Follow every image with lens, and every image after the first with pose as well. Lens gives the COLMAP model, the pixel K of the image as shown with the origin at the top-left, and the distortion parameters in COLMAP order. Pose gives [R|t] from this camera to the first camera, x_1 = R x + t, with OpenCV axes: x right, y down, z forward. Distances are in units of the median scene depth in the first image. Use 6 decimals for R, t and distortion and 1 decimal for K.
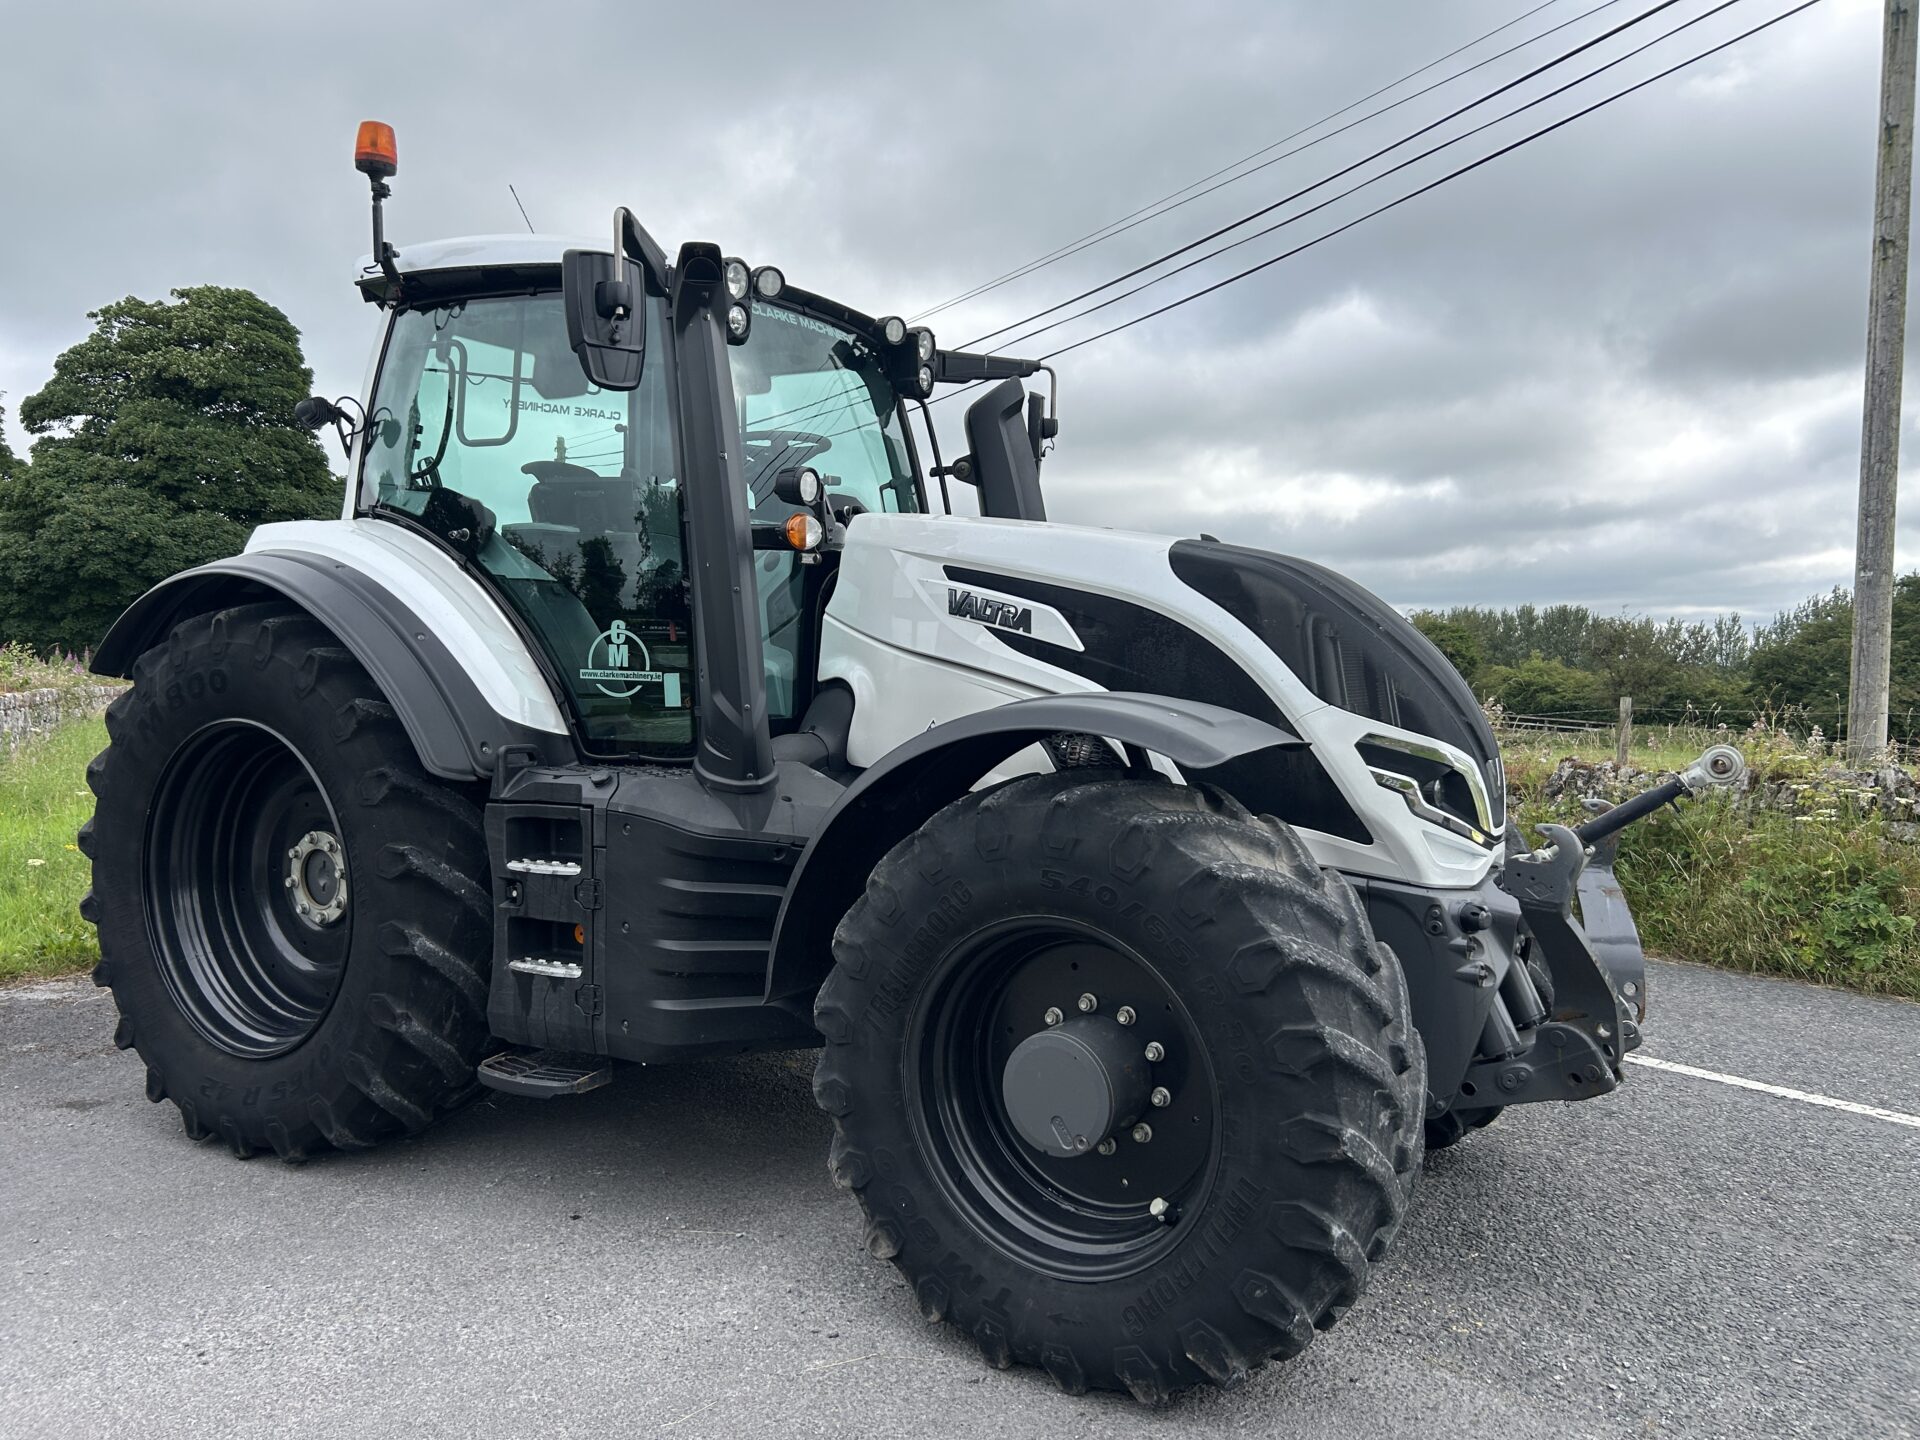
lens RADIAL K [[1453.7, 0, 958.3], [0, 1453.7, 718.3], [0, 0, 1]] dist [0.042589, -0.036368]
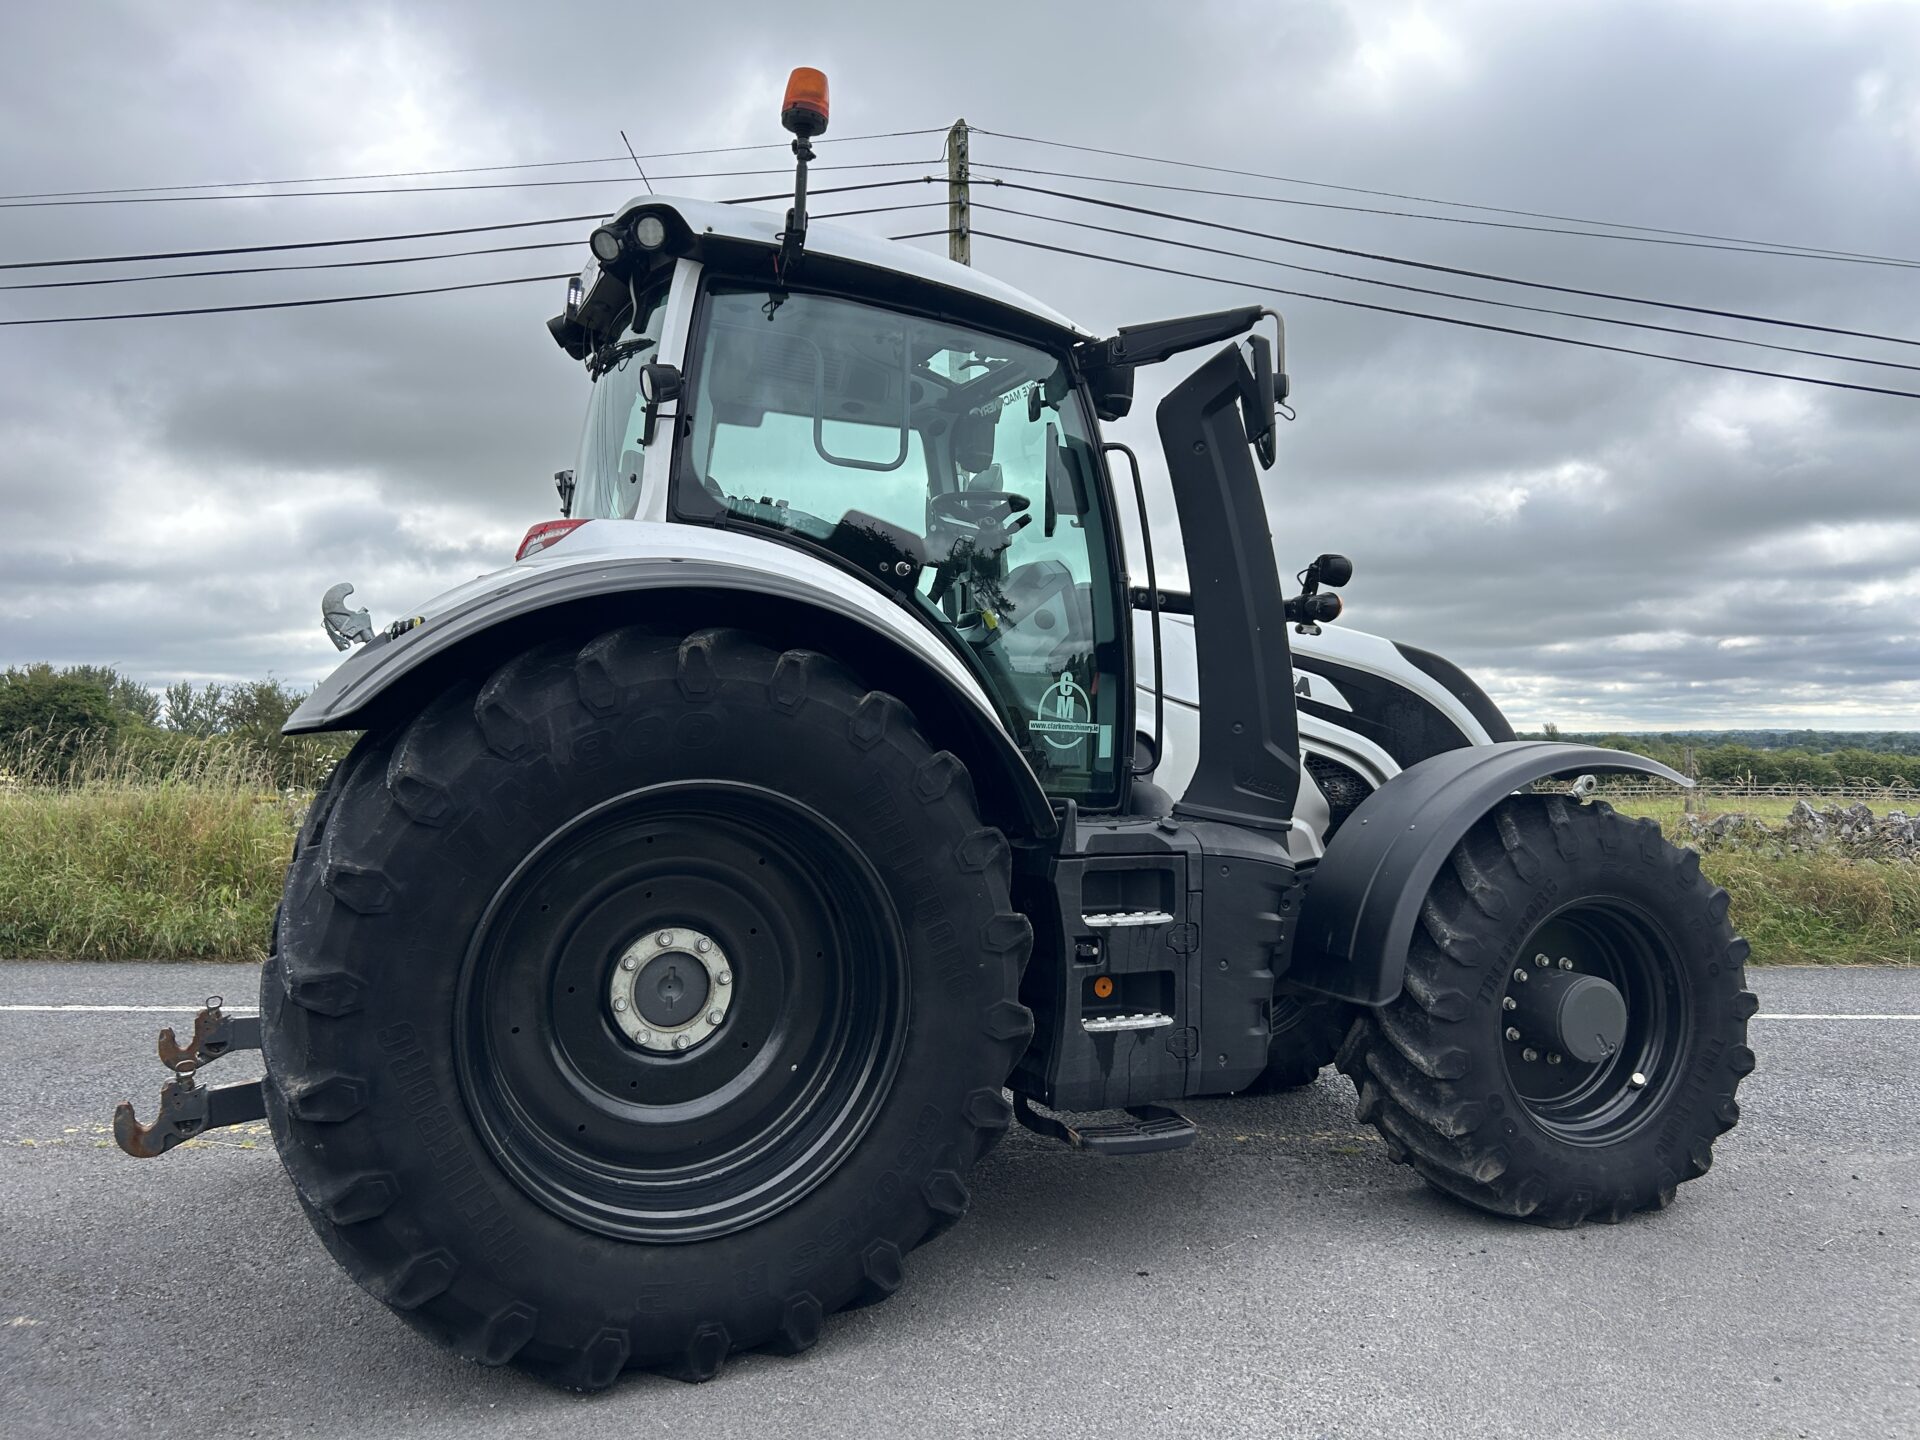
lens RADIAL K [[1431.1, 0, 960.3], [0, 1431.1, 697.7], [0, 0, 1]] dist [0.059870, -0.069304]
pose [[0.577163, 0.027573, 0.816164, -1.100414], [0.021165, 0.998589, -0.048703, -0.003172], [-0.816355, 0.045383, 0.575765, 0.502675]]
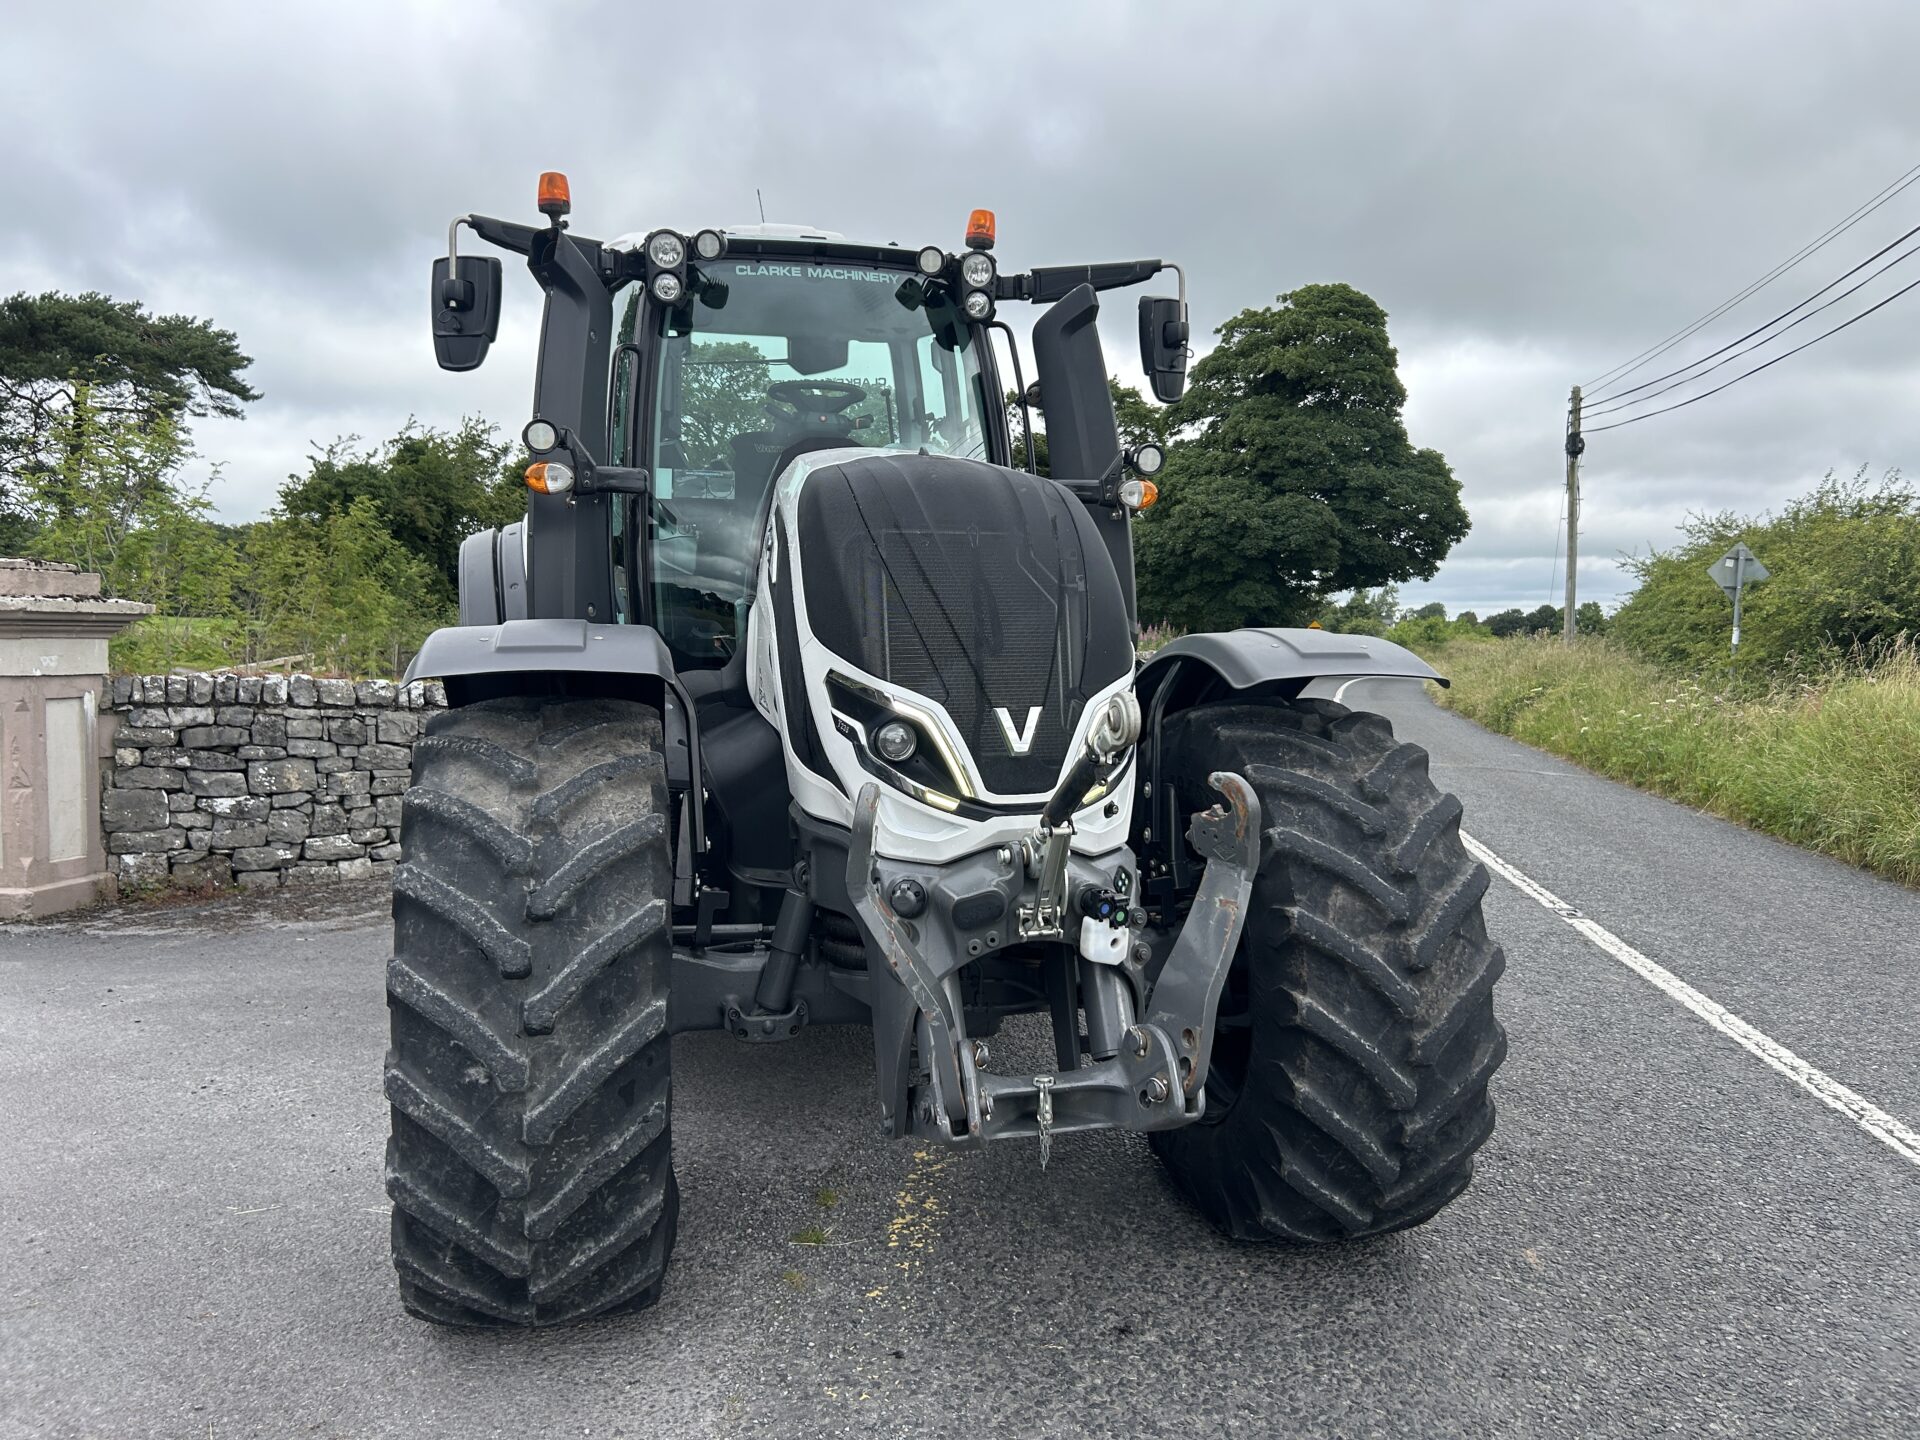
lens RADIAL K [[1459.7, 0, 958.1], [0, 1459.7, 711.3], [0, 0, 1]] dist [0.042860, -0.051792]
pose [[0.724755, 0.030950, -0.688311, 0.775707], [-0.020056, 0.999515, 0.023824, 0.011305], [0.688715, -0.003462, 0.725024, 0.367006]]
